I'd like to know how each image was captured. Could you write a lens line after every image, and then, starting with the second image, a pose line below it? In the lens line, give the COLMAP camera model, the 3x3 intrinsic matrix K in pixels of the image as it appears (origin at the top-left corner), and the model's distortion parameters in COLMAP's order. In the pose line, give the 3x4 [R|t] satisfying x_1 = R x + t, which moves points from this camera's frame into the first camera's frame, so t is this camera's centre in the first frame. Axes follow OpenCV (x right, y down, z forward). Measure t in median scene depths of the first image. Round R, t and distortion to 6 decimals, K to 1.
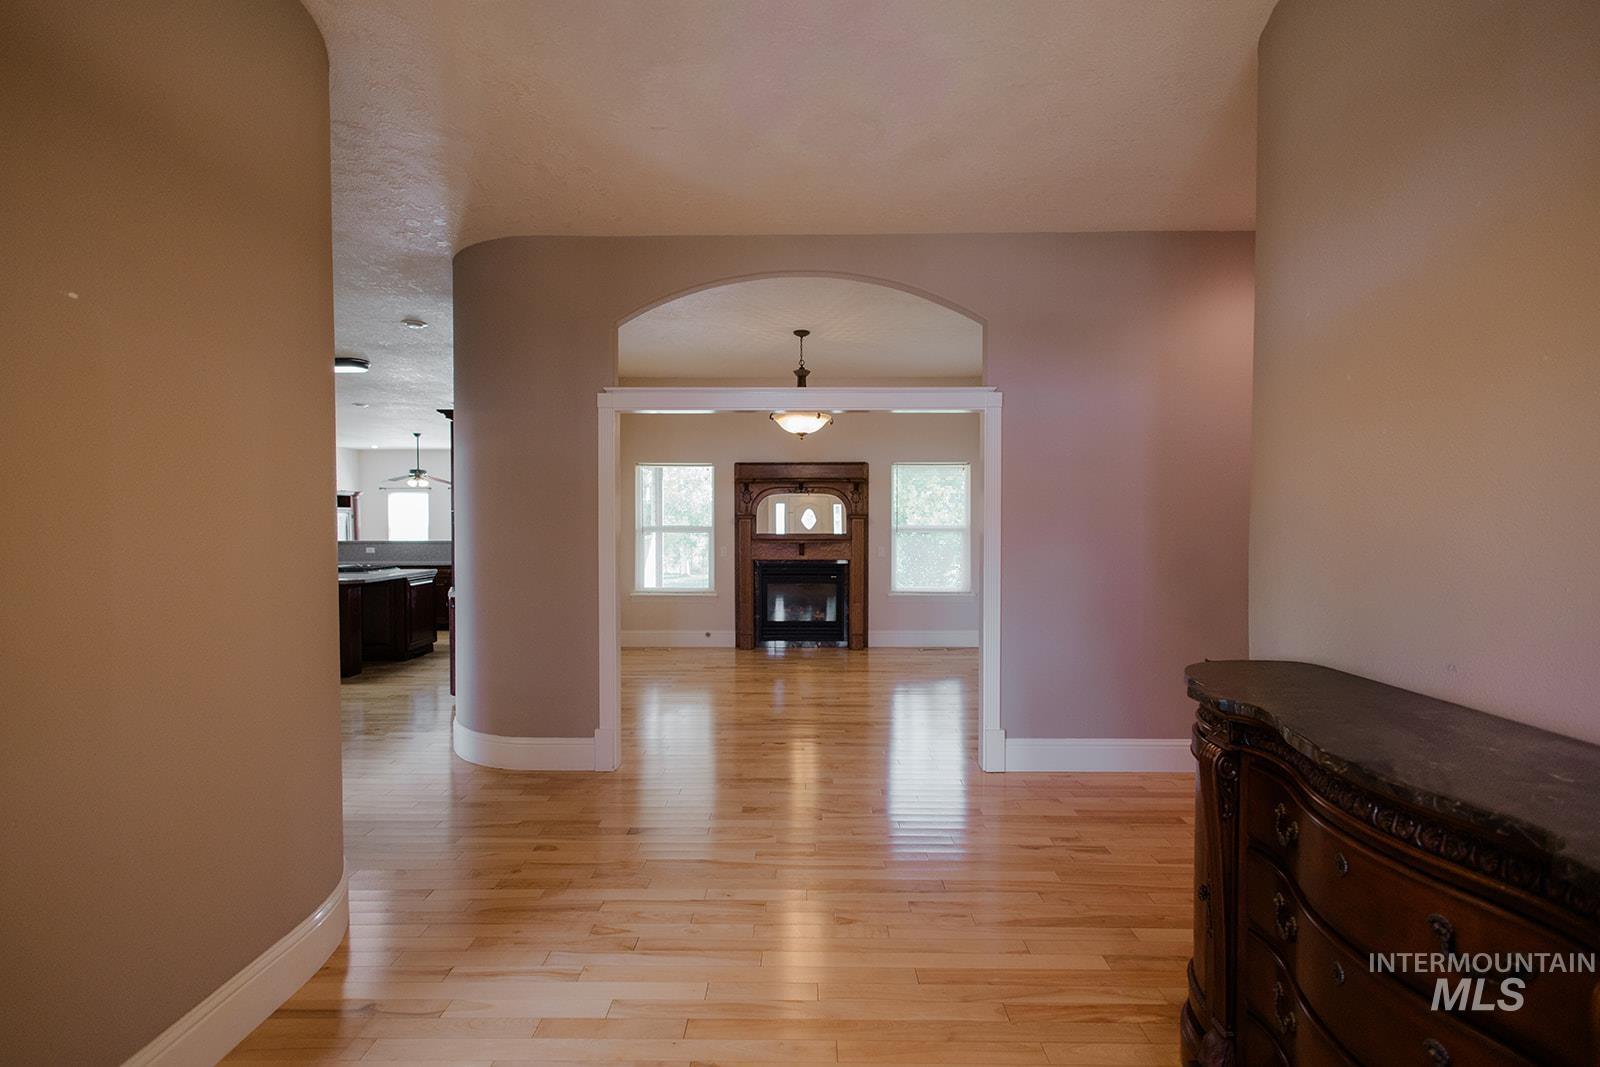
lens RADIAL K [[751.6, 0, 804.1], [0, 751.6, 532.5], [0, 0, 1]] dist [0.001342, 0.000486]
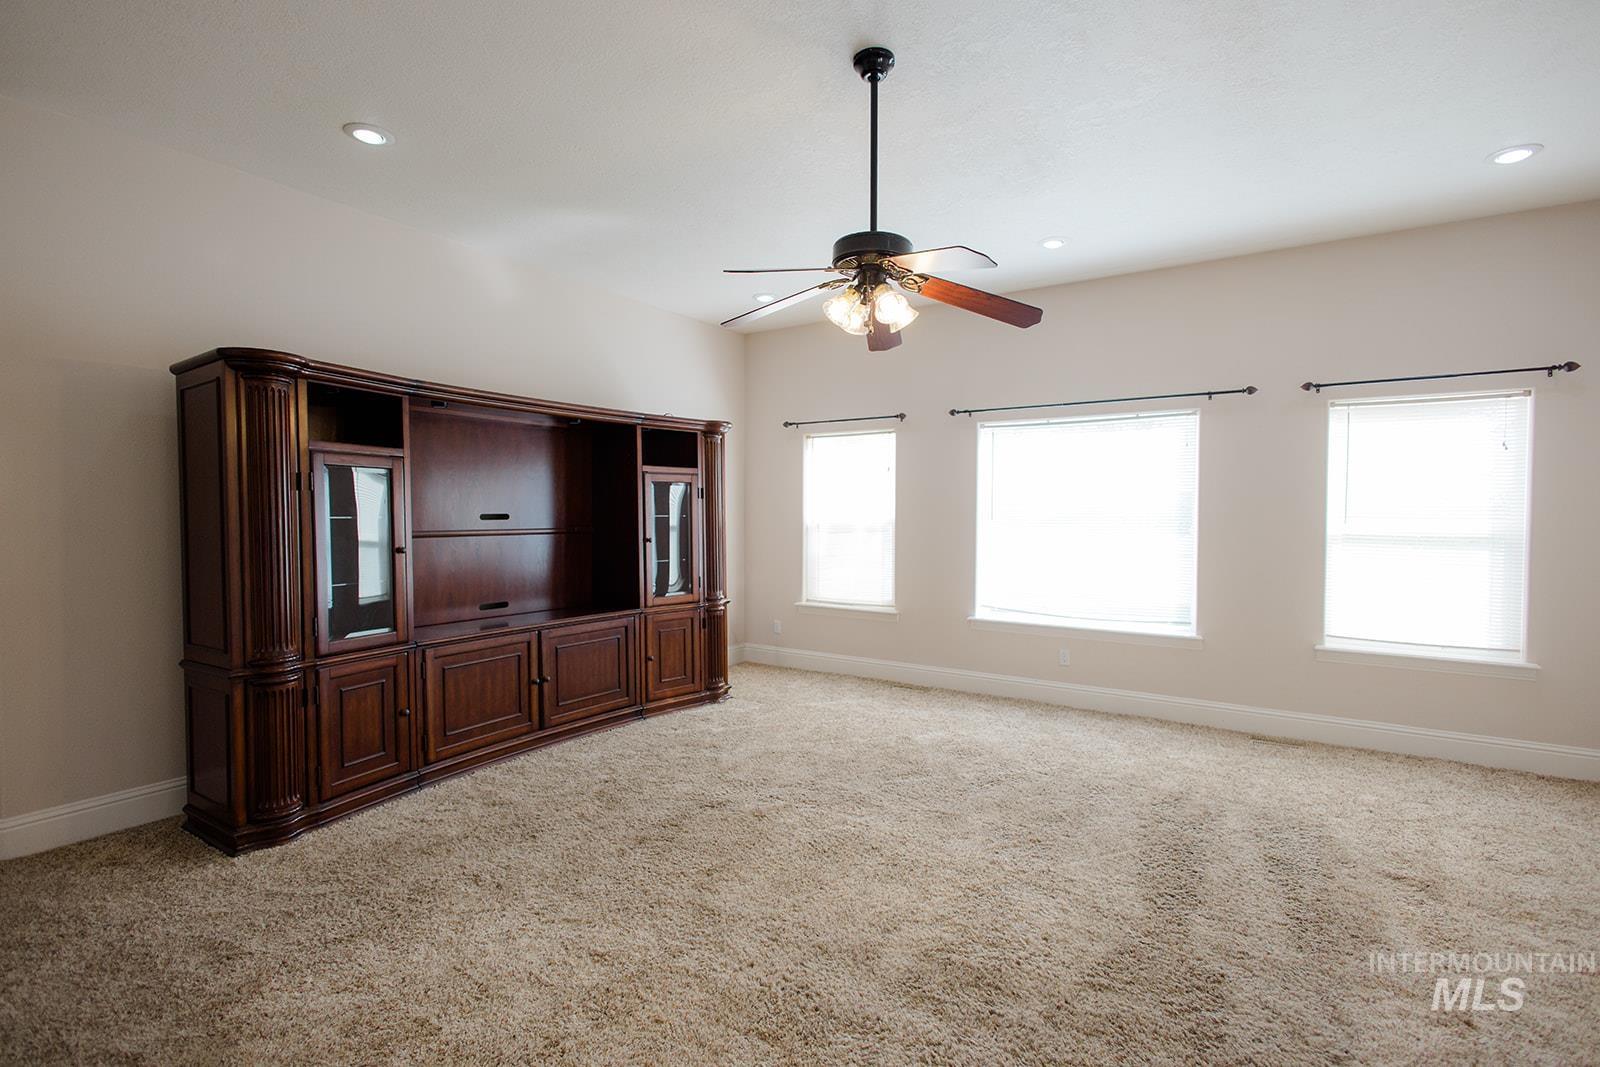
lens RADIAL K [[751.6, 0, 804.1], [0, 751.6, 532.5], [0, 0, 1]] dist [0.001342, 0.000486]
pose [[0.842267, 0.017152, -0.538788, -0.377482], [-0.012510, 0.999846, 0.012274, -0.008533], [0.538916, -0.003598, 0.842352, 0.738441]]
